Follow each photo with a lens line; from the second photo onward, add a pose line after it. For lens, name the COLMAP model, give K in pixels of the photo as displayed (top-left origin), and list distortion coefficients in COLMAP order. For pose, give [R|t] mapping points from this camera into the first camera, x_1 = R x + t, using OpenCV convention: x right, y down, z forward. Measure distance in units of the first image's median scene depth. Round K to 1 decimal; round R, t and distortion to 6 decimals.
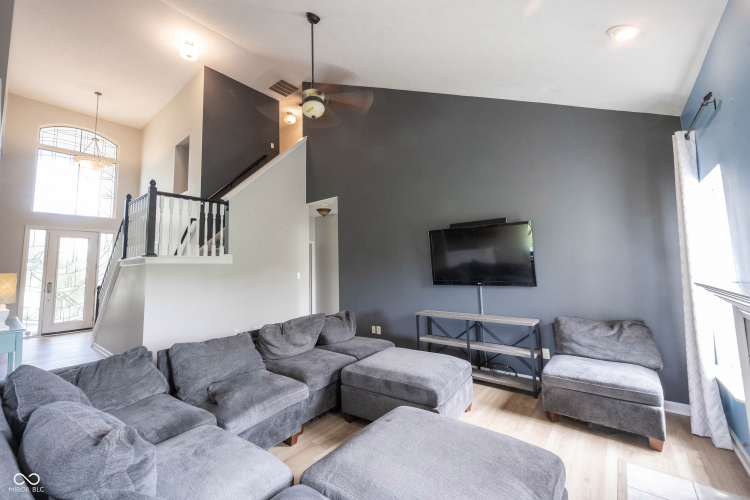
lens RADIAL K [[307.7, 0, 348.5], [0, 307.7, 234.4], [0, 0, 1]] dist [-0.002445, -0.000547]
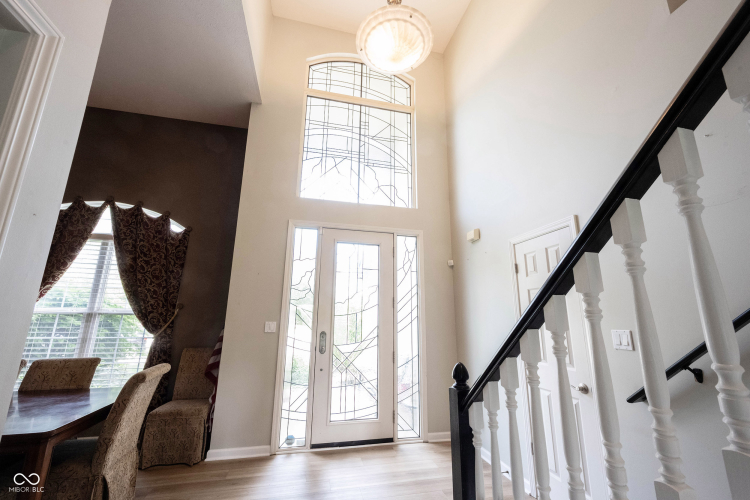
lens RADIAL K [[302.3, 0, 374.7], [0, 302.3, 252.8], [0, 0, 1]] dist [-0.001446, -0.000170]
pose [[0.818872, -0.097041, -0.565713, -0.606598], [0.029211, 0.991373, -0.127775, 0.093678], [0.573232, 0.088107, 0.814642, 0.627518]]
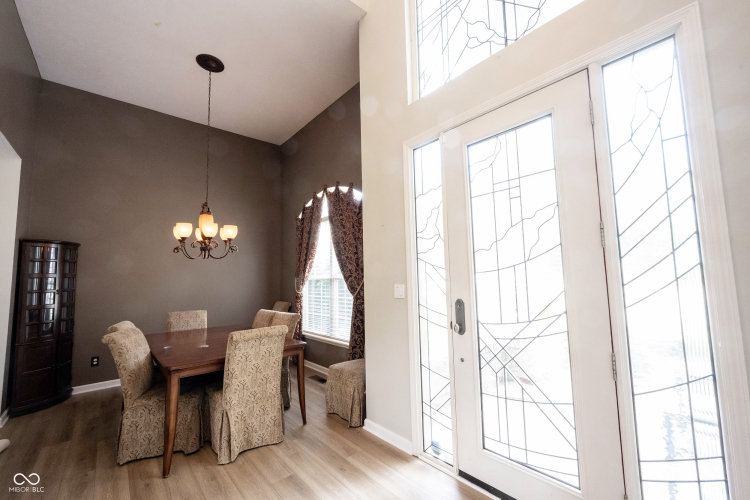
lens RADIAL K [[302.3, 0, 374.7], [0, 302.3, 252.8], [0, 0, 1]] dist [-0.001446, -0.000170]
pose [[-0.126510, -0.063155, -0.989953, -0.653082], [0.123372, 0.989221, -0.078874, 0.121802], [0.984263, -0.132111, -0.117355, 0.936157]]
